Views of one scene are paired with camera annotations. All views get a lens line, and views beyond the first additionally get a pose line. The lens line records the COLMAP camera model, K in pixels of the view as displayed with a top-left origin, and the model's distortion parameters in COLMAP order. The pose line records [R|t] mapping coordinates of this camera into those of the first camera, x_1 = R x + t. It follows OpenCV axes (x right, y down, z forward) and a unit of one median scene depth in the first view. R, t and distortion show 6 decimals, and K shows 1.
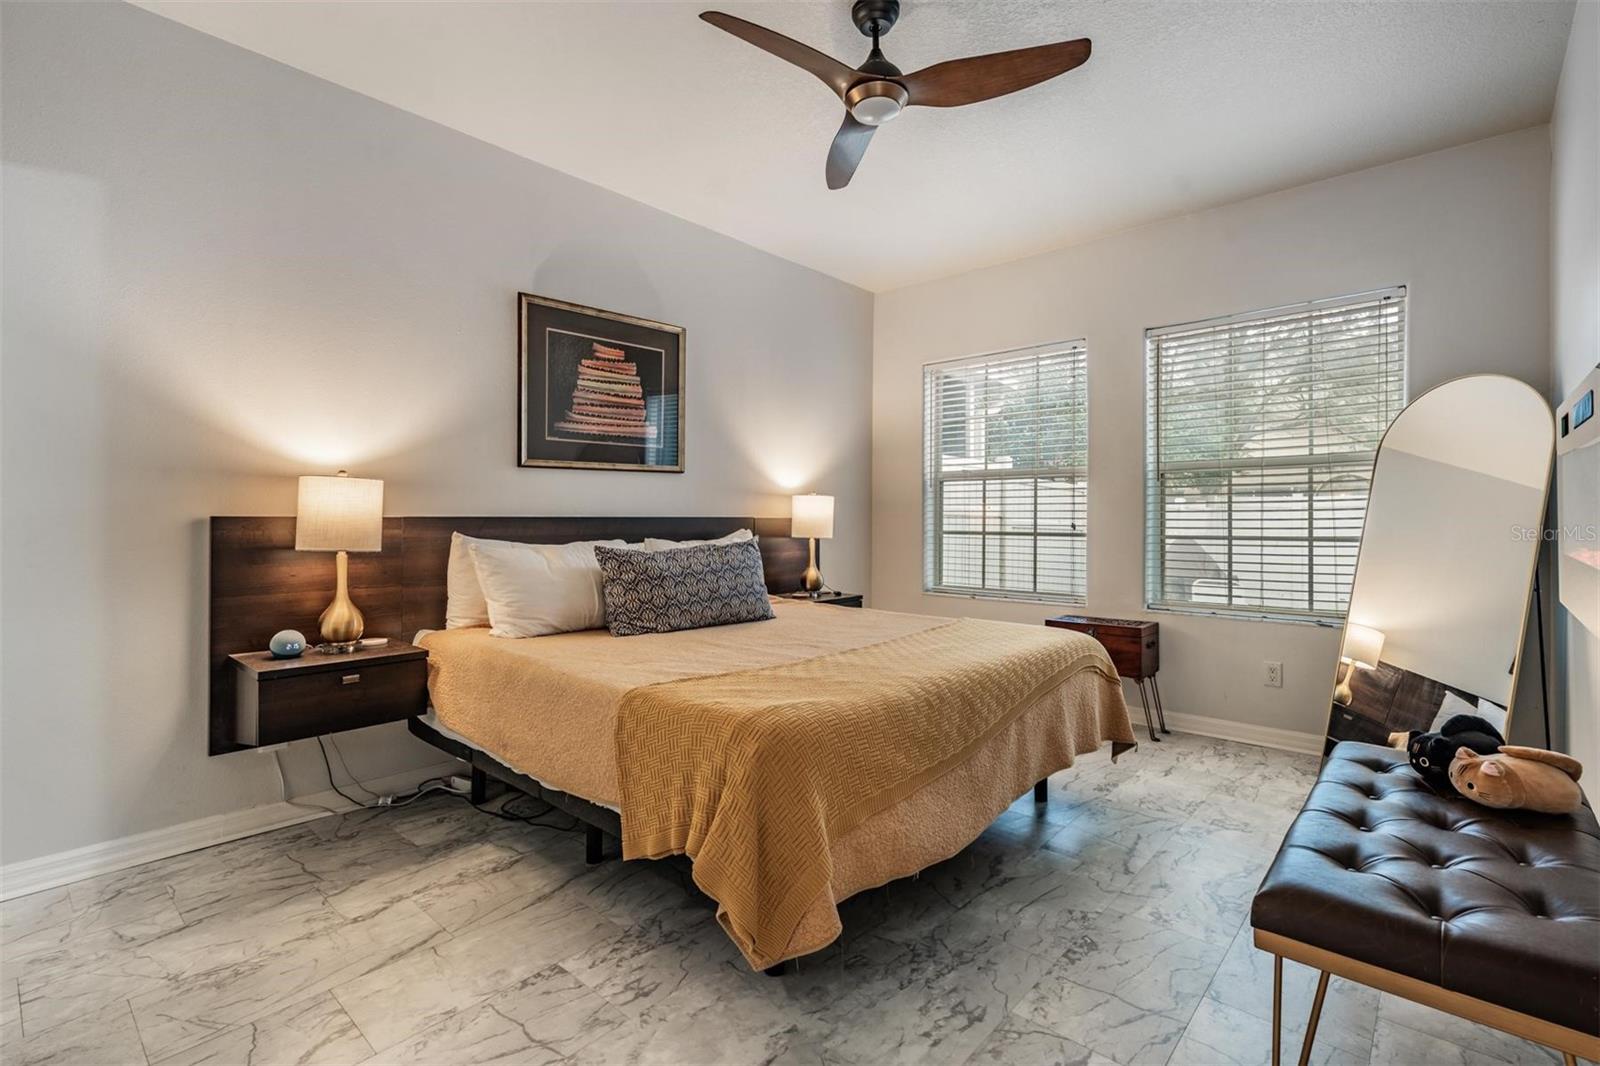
lens RADIAL K [[743.1, 0, 797.5], [0, 743.1, 512.1], [0, 0, 1]] dist [-0.000602, -0.000196]
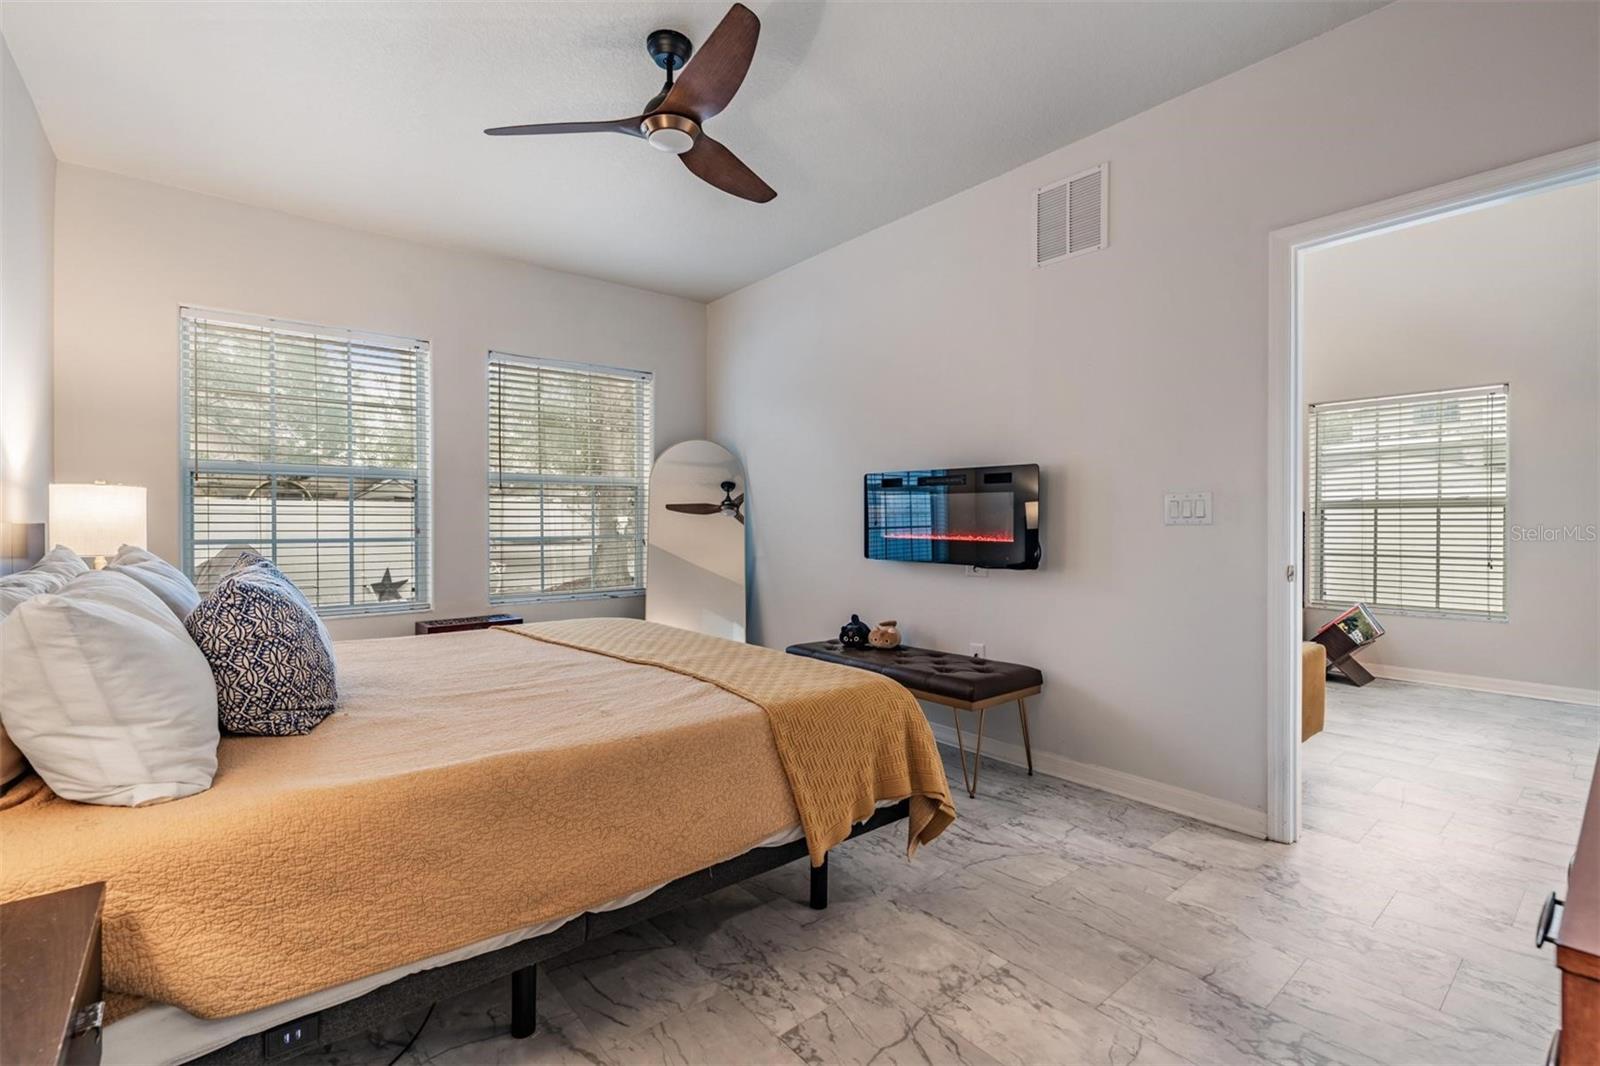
lens RADIAL K [[705.6, 0, 806.3], [0, 705.6, 518.3], [0, 0, 1]] dist [0.000527, 0.000032]
pose [[0.144036, 0.002525, 0.989569, -0.997426], [-0.008705, 0.999961, -0.001284, -0.000501], [-0.989534, -0.008429, 0.144052, 0.745636]]
